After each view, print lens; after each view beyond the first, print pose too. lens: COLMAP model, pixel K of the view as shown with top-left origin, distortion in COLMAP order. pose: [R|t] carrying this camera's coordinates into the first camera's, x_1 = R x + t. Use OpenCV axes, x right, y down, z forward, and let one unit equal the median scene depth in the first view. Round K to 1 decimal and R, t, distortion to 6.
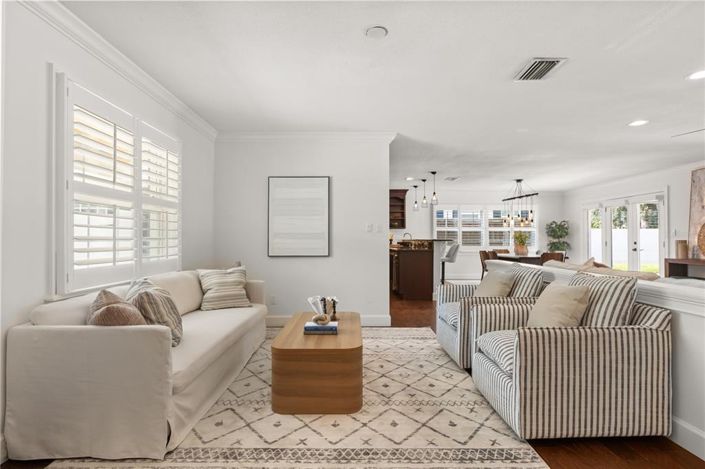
lens RADIAL K [[360.4, 0, 352.7], [0, 360.4, 235.7], [0, 0, 1]] dist [0.000128, 0.000123]
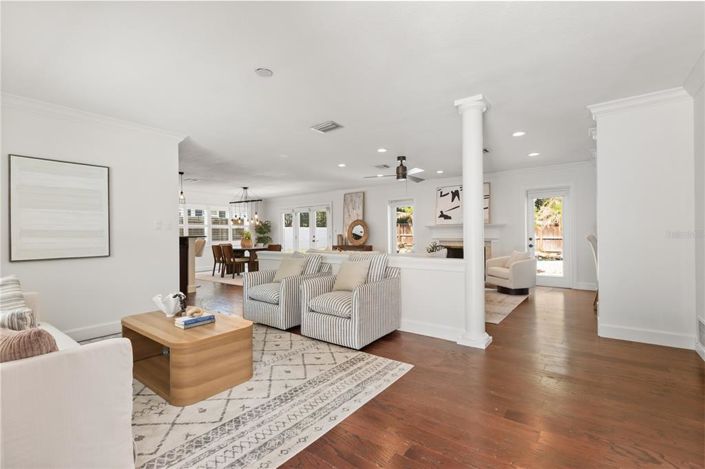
lens RADIAL K [[326.2, 0, 352.7], [0, 326.2, 233.8], [0, 0, 1]] dist [0.001317, 0.000149]
pose [[0.605946, -0.008797, 0.795457, -0.416805], [0.004614, 0.999961, 0.007544, -0.002161], [-0.795492, -0.000902, 0.605963, 0.036855]]
